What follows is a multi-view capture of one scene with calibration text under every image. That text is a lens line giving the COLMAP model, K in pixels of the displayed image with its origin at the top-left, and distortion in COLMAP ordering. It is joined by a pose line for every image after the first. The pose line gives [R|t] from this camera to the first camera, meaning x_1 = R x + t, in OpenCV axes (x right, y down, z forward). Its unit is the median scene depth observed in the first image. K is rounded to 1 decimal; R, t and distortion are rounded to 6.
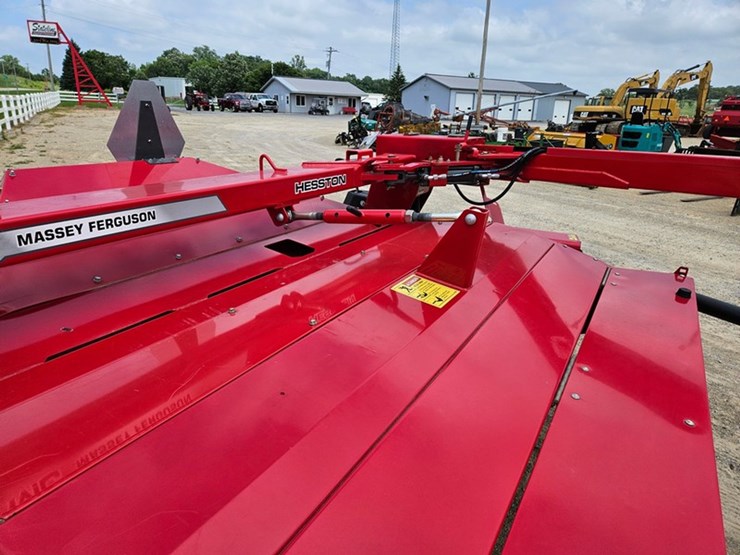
lens RADIAL K [[493.4, 0, 364.9], [0, 493.4, 275.8], [0, 0, 1]] dist [0.073087, -0.060901]
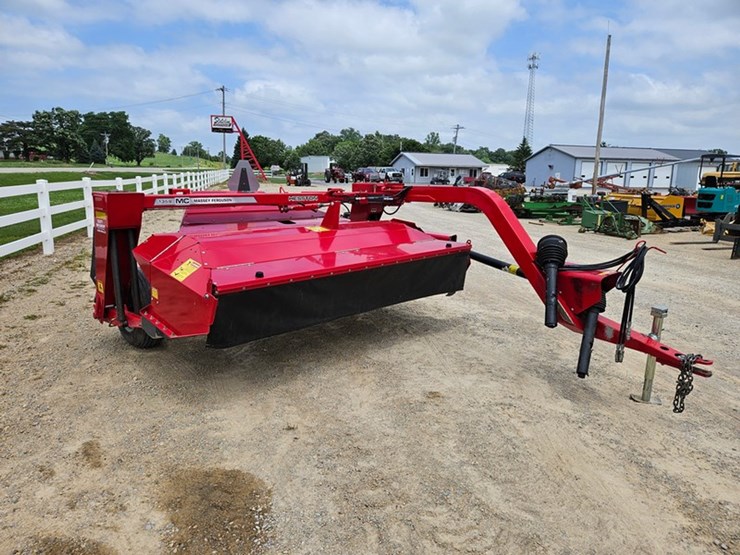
lens RADIAL K [[490.7, 0, 372.8], [0, 490.7, 273.1], [0, 0, 1]] dist [0.080875, -0.074197]
pose [[0.970366, 0.032448, -0.239451, 0.030400], [-0.064984, 0.989479, -0.129263, 0.017030], [0.232738, 0.140993, 0.962265, -0.043740]]
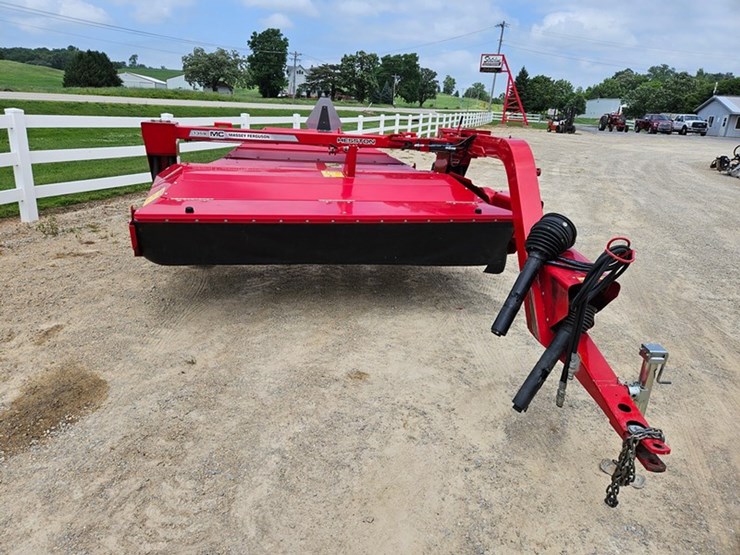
lens RADIAL K [[495.8, 0, 361.2], [0, 495.8, 273.5], [0, 0, 1]] dist [0.066394, -0.055895]
pose [[0.700655, 0.232603, -0.674521, 0.058442], [-0.261687, 0.963264, 0.060348, 0.009323], [0.663779, 0.134230, 0.735785, -0.021342]]
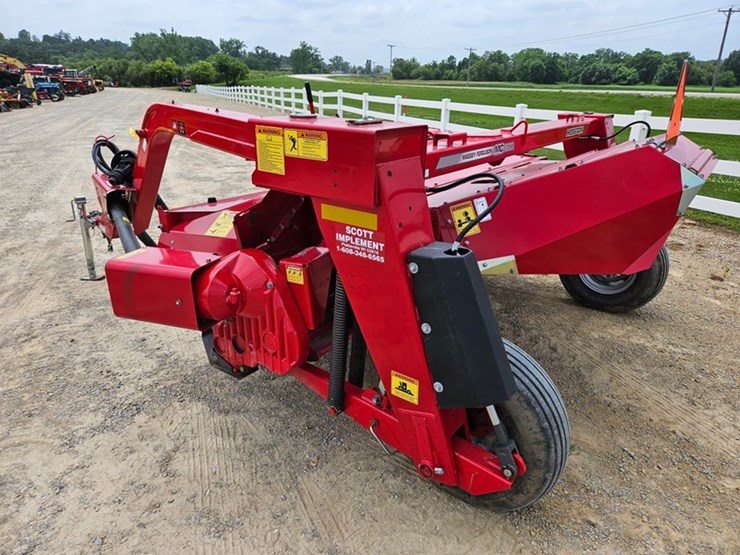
lens RADIAL K [[493.4, 0, 364.9], [0, 493.4, 275.8], [0, 0, 1]] dist [0.073087, -0.060901]
pose [[-0.991248, -0.085893, 0.100253, 0.001284], [-0.001001, 0.764269, 0.644897, -0.026158], [-0.132012, 0.639152, -0.757666, 0.078235]]
